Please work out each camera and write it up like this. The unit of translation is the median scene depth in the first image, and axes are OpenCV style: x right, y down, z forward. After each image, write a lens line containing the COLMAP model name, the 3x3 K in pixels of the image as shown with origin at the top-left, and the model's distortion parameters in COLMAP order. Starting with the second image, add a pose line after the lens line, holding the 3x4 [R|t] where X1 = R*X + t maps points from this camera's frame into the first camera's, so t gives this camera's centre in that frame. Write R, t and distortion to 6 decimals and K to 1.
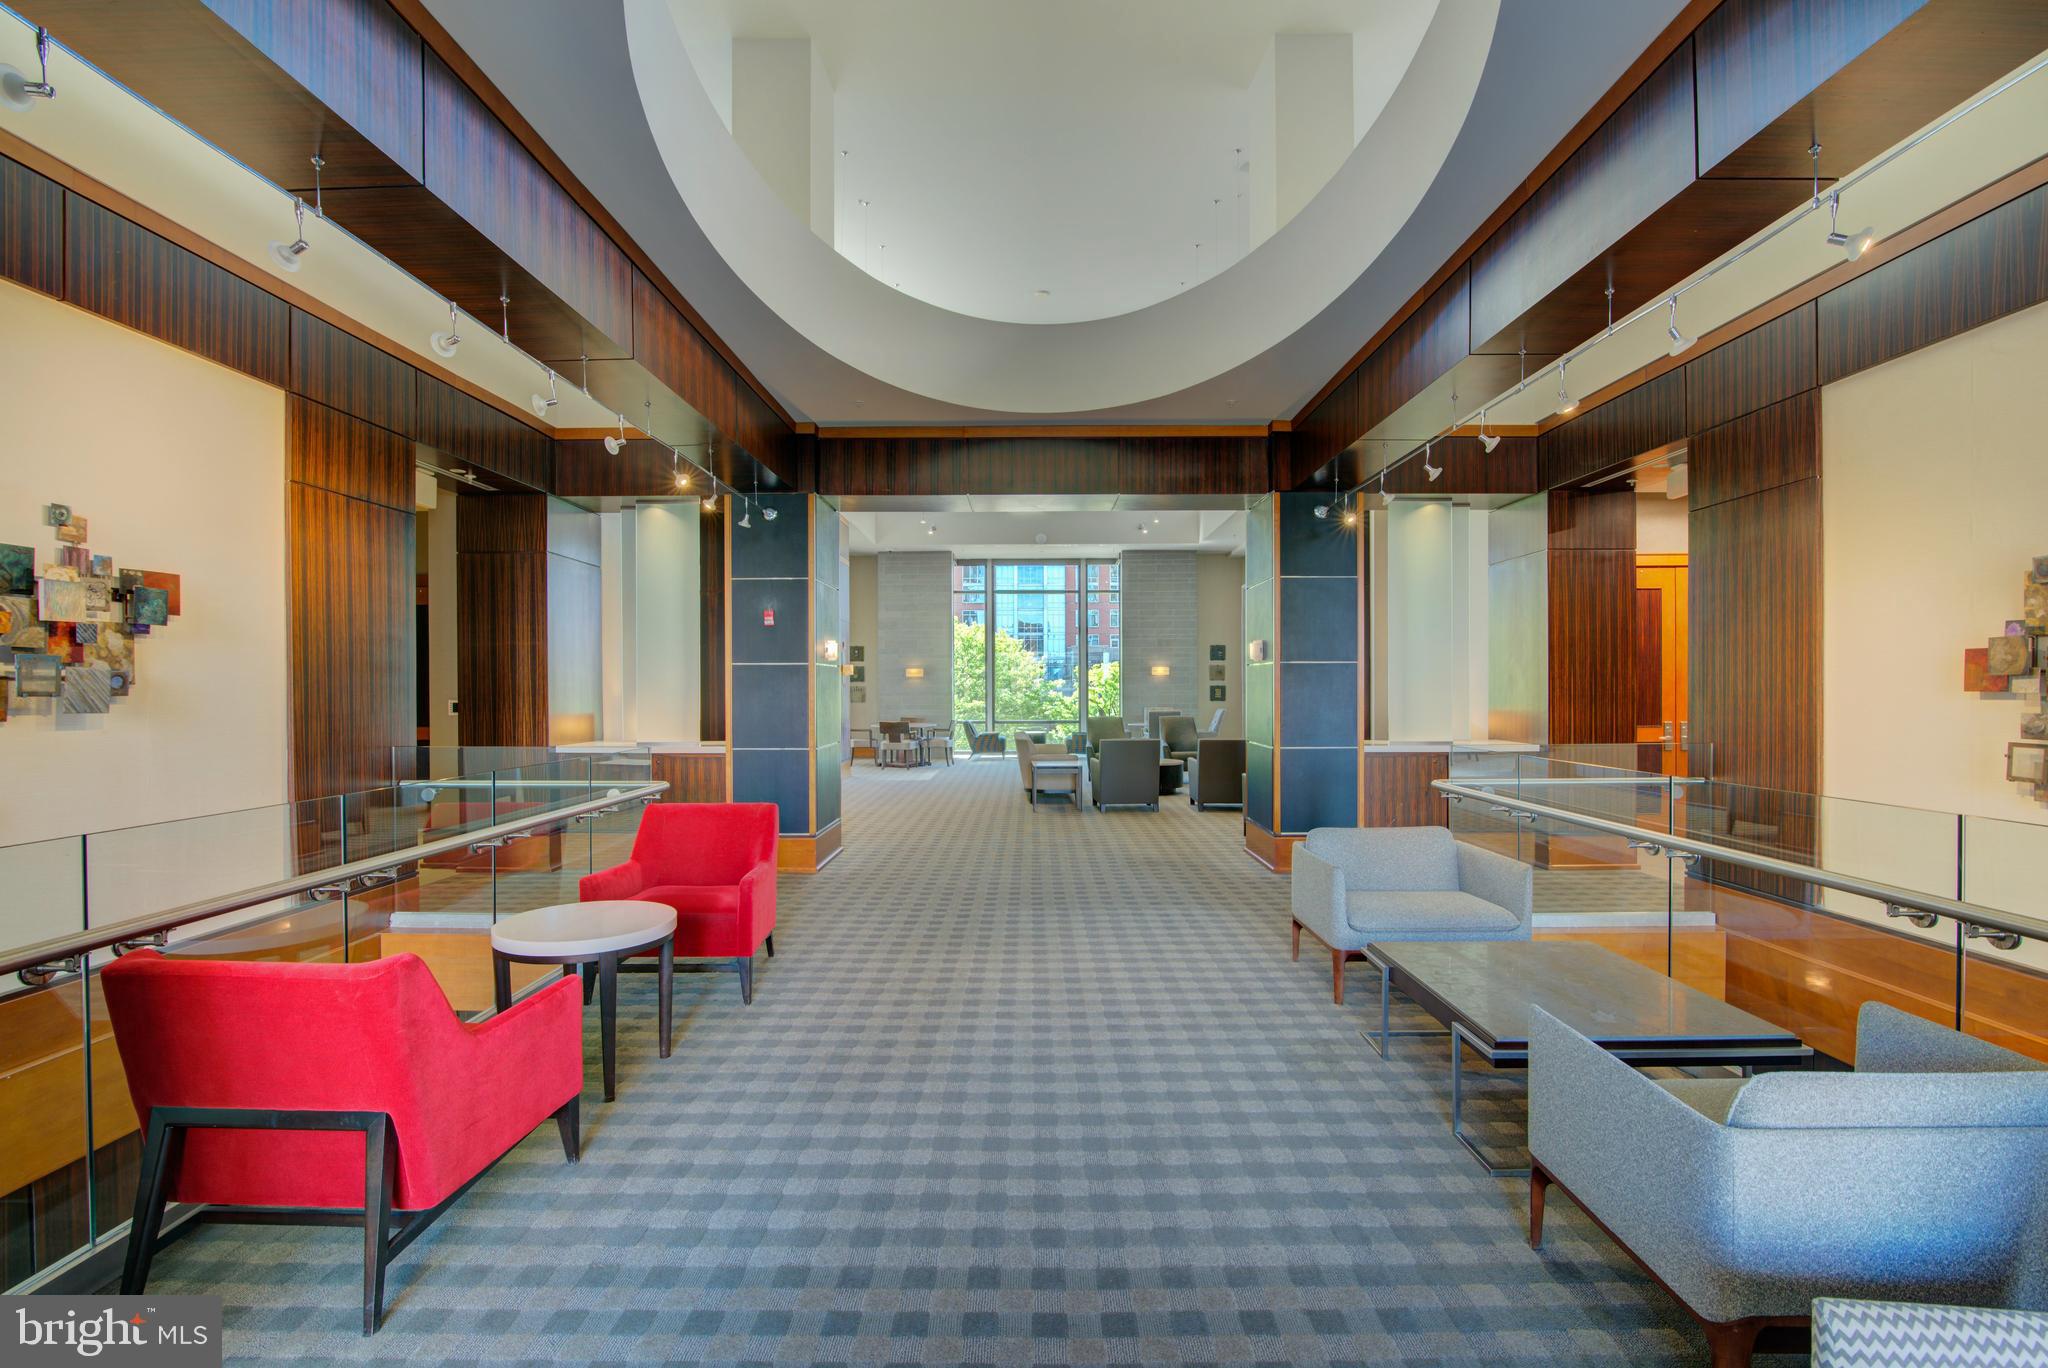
lens RADIAL K [[940.3, 0, 1021.7], [0, 940.3, 682.0], [0, 0, 1]] dist [-0.019045, 0.001039]
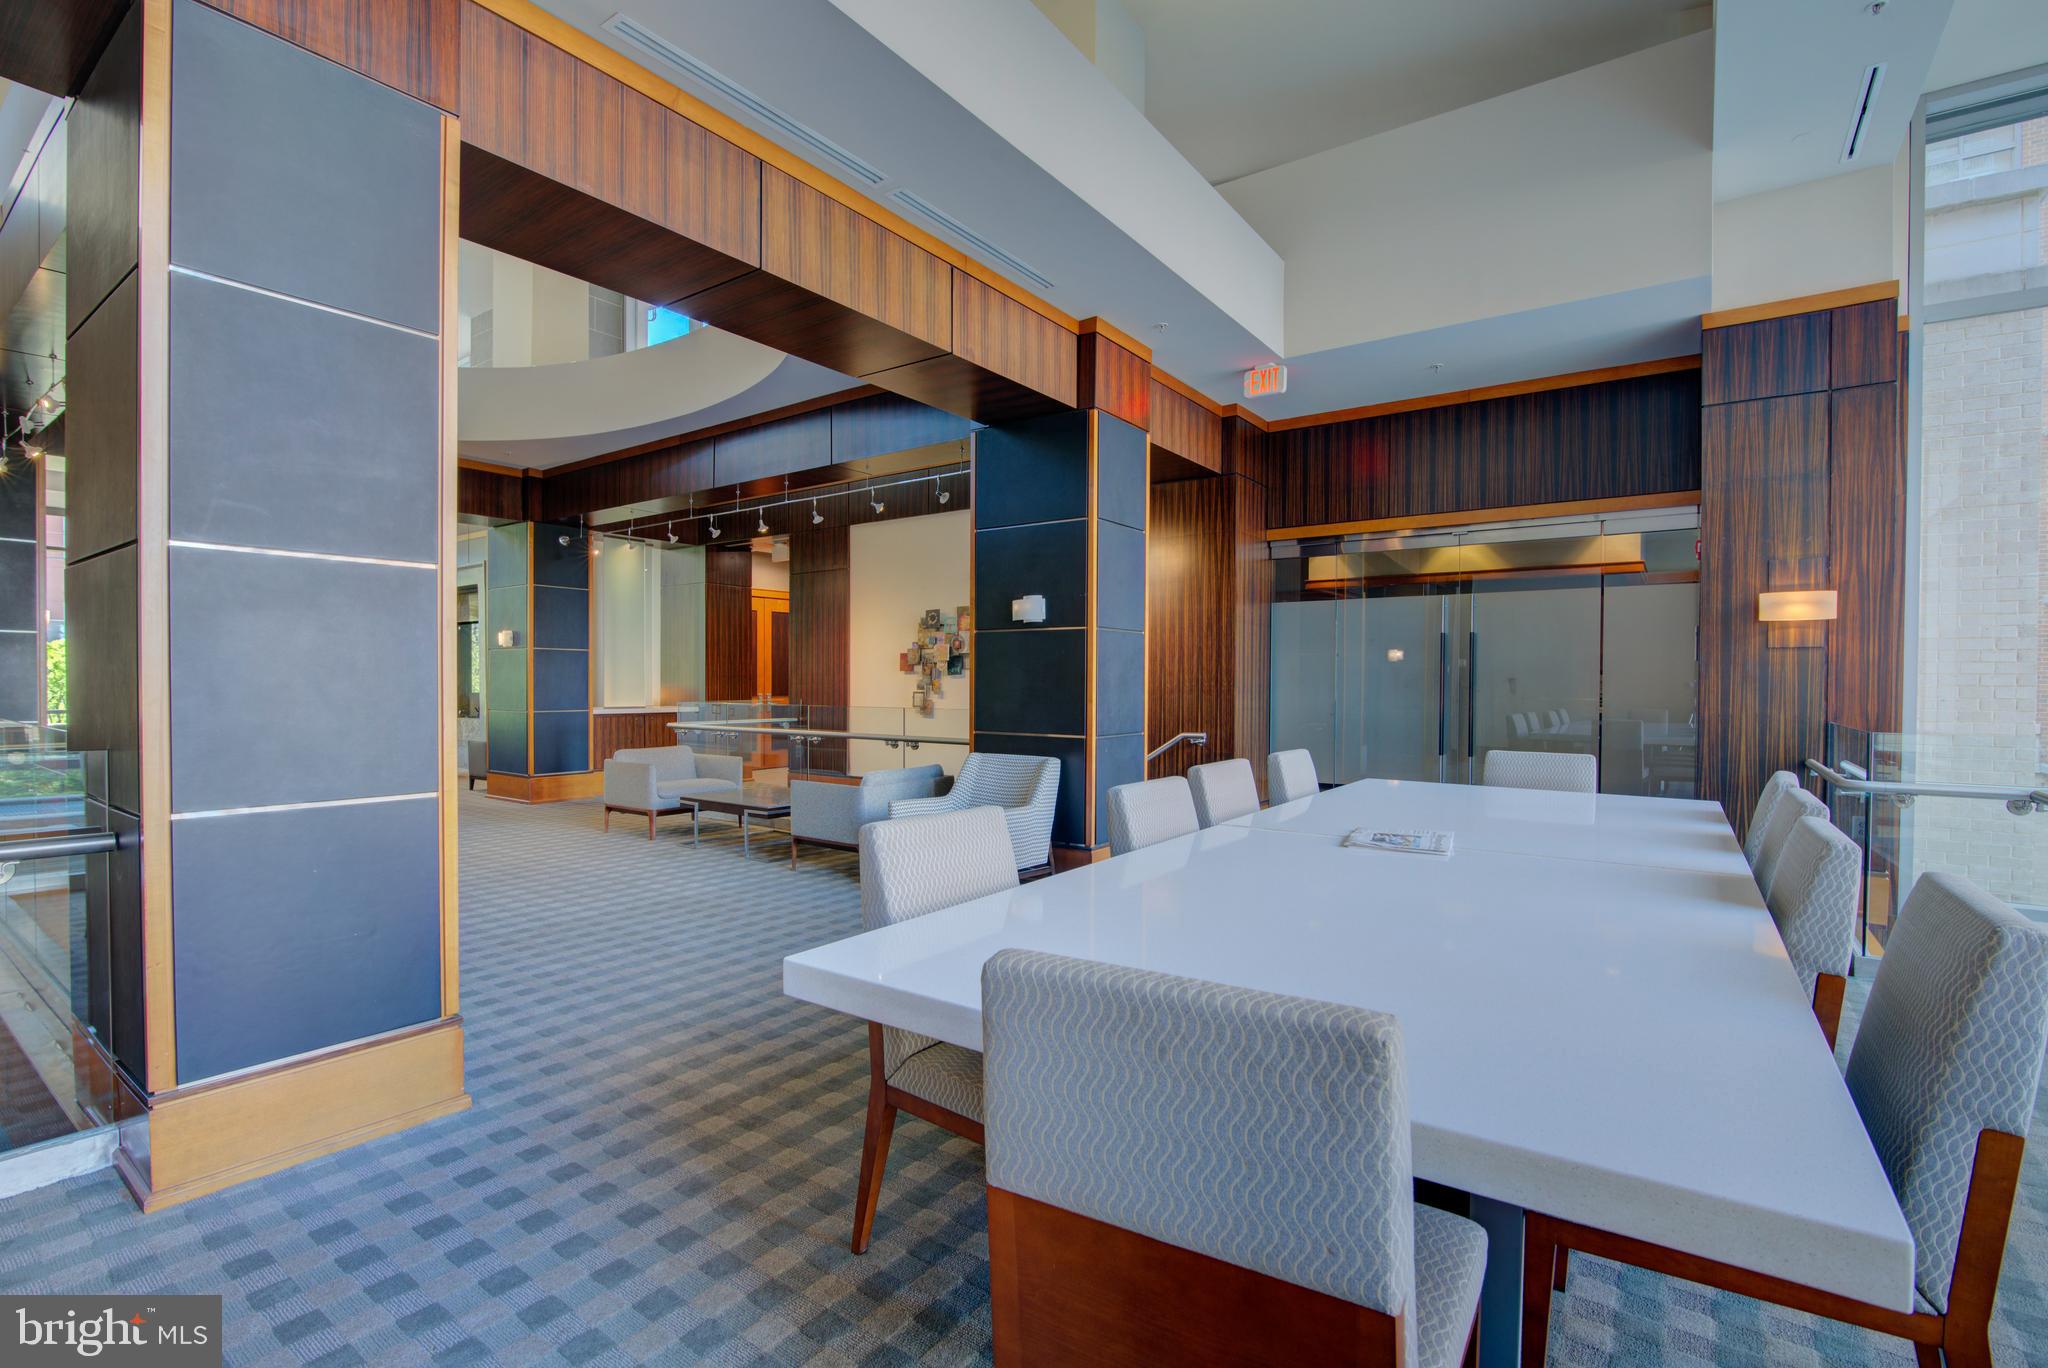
lens RADIAL K [[940.3, 0, 1029.1], [0, 940.3, 687.3], [0, 0, 1]] dist [-0.019045, 0.001039]
pose [[0.579345, 0.000221, 0.815082, -0.502365], [-0.011442, 0.999904, 0.007862, 0.019453], [-0.815002, -0.013881, 0.579292, -0.446609]]
